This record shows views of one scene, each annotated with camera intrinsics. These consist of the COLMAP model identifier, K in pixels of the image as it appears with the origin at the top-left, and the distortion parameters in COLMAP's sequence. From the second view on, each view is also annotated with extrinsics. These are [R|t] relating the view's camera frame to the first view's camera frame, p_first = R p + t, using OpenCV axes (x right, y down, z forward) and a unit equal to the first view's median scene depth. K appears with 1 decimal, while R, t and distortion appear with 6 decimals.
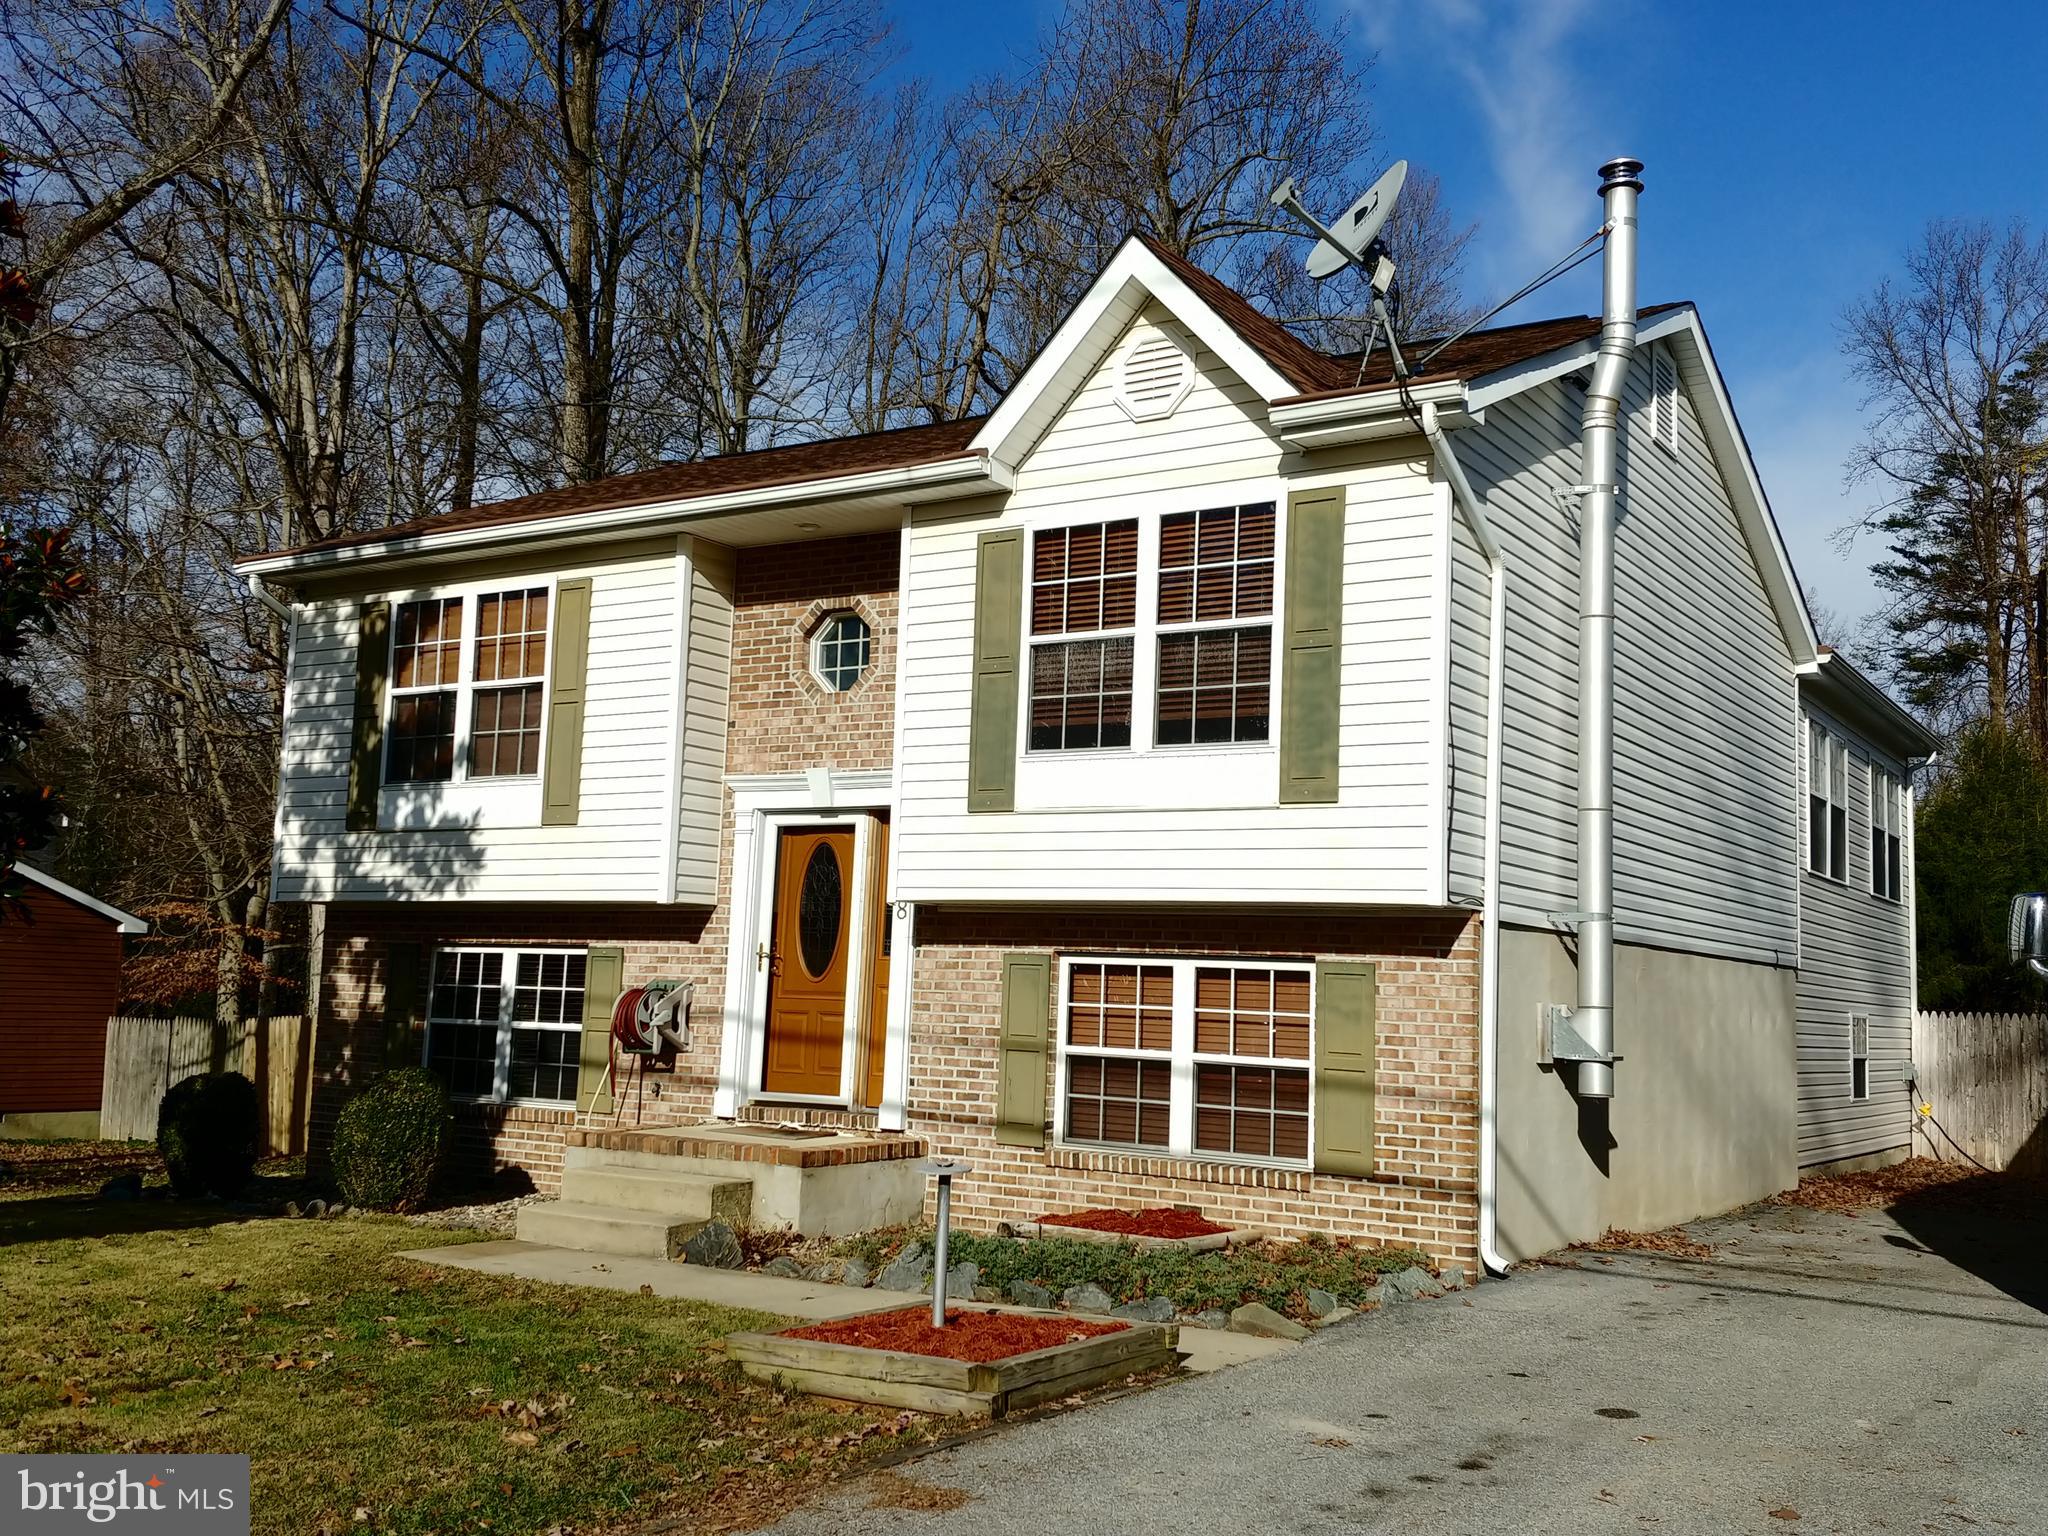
lens RADIAL K [[1807.4, 0, 1024.0], [0, 1807.4, 768.0], [0, 0, 1]] dist [0.196422, -0.512315]
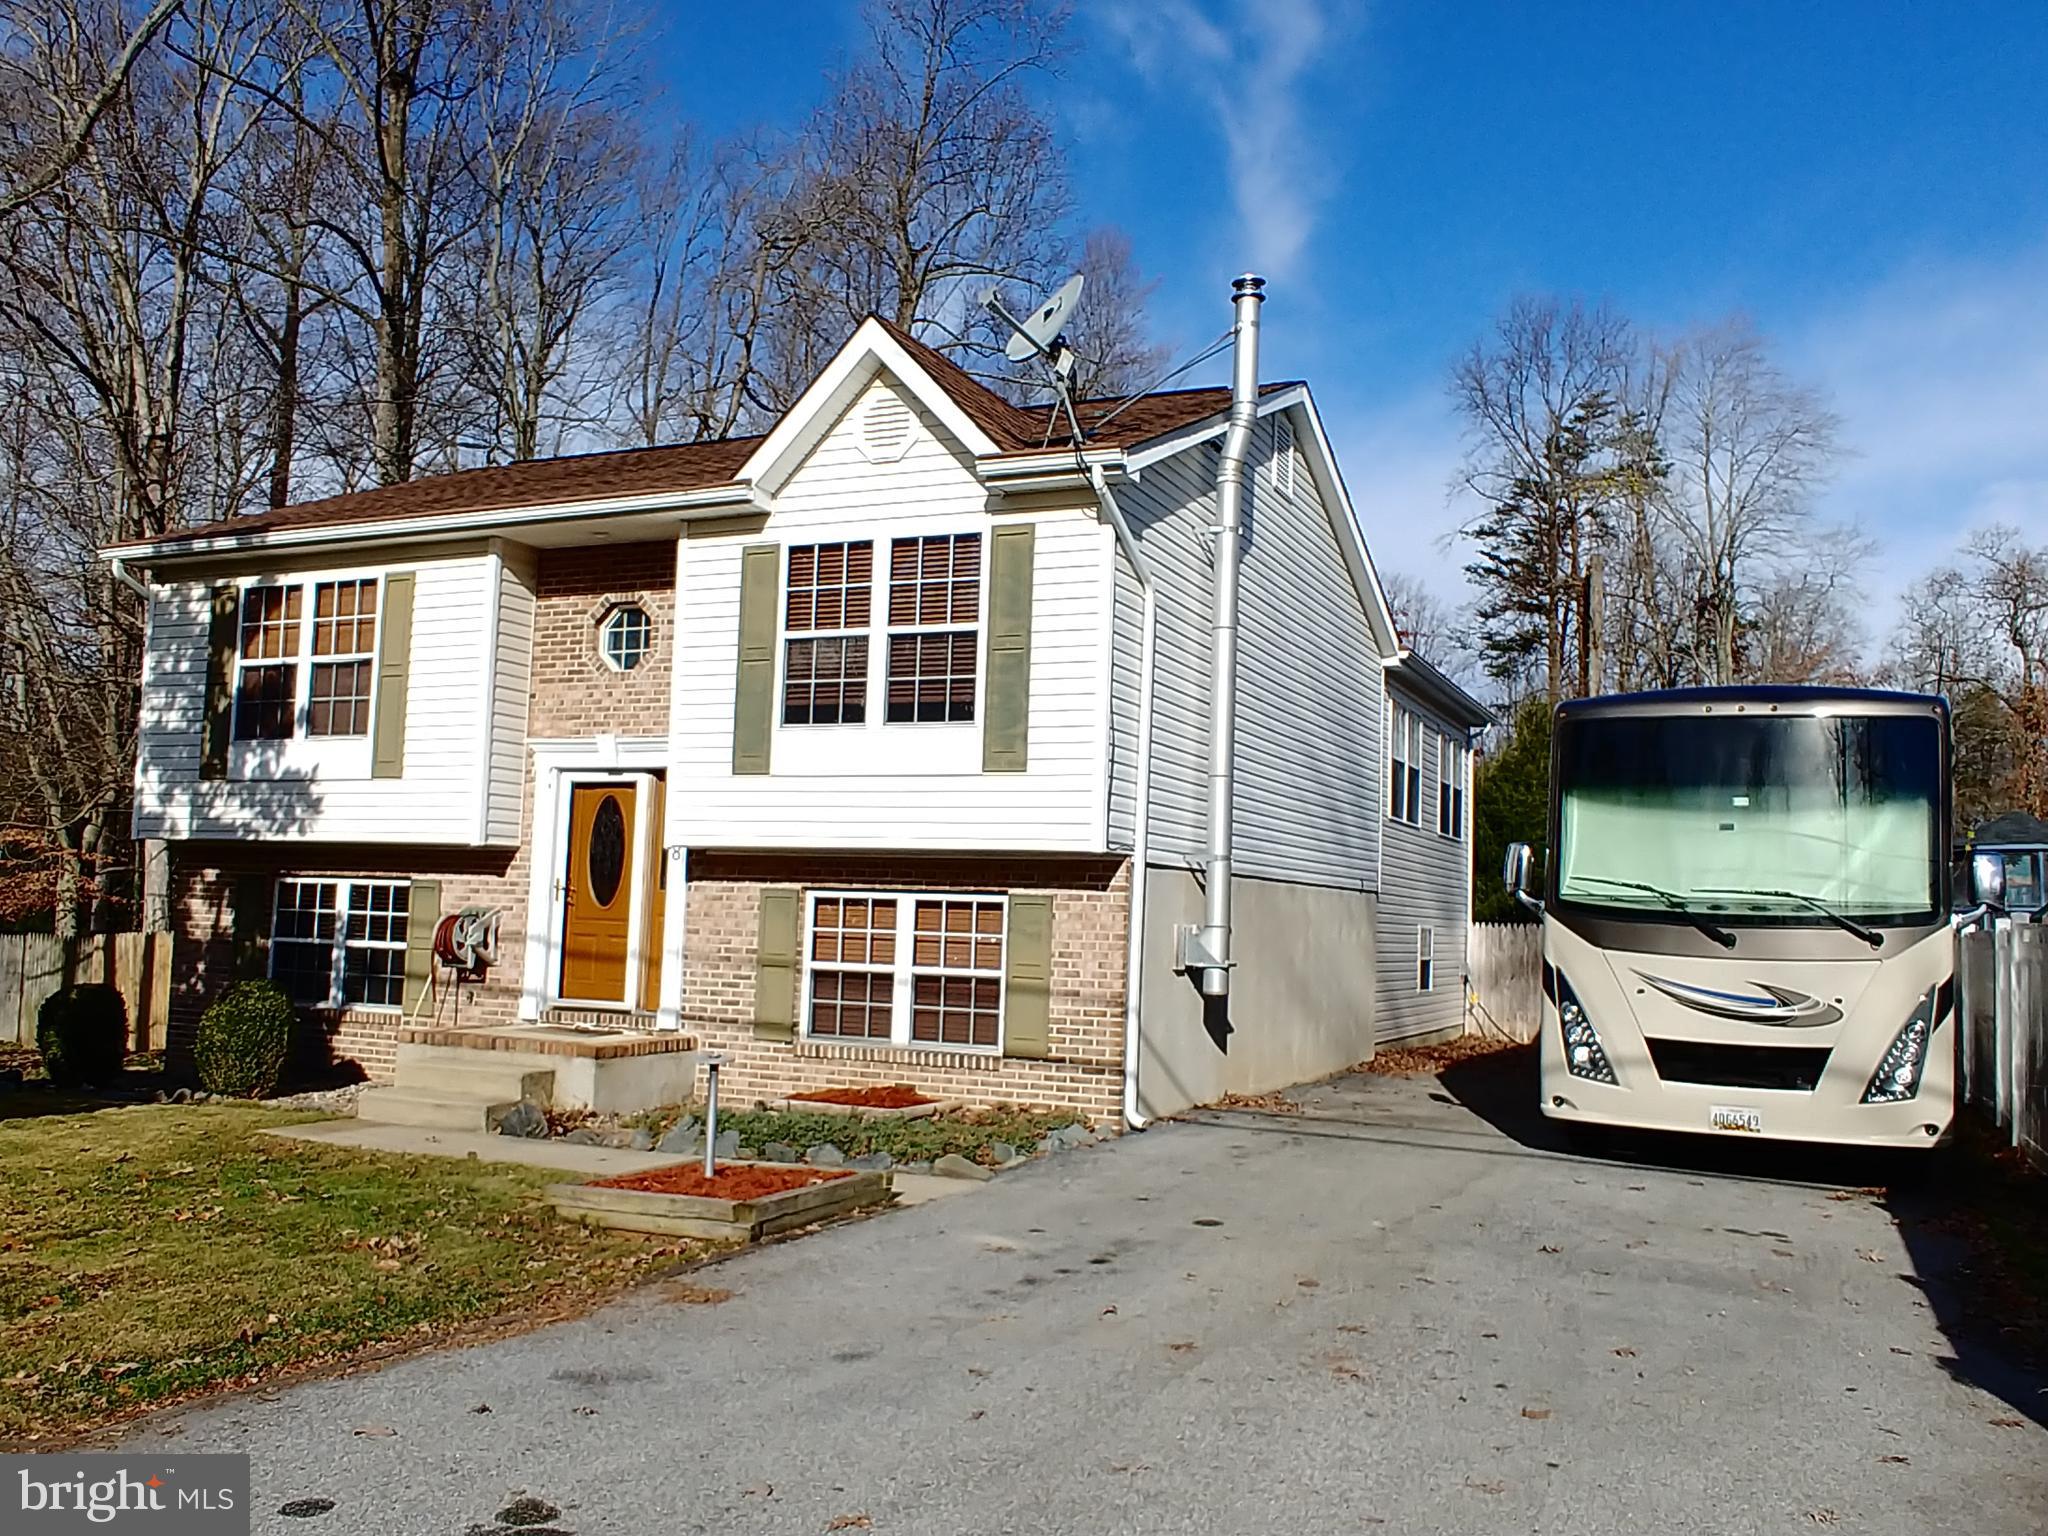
lens RADIAL K [[1603.9, 0, 1024.0], [0, 1603.9, 768.0], [0, 0, 1]] dist [-0.039742, 0.002635]
pose [[0.988293, 0.009406, 0.152277, -0.000663], [-0.015168, 0.999210, 0.036728, -0.021528], [-0.151811, -0.038607, 0.987655, -0.099729]]
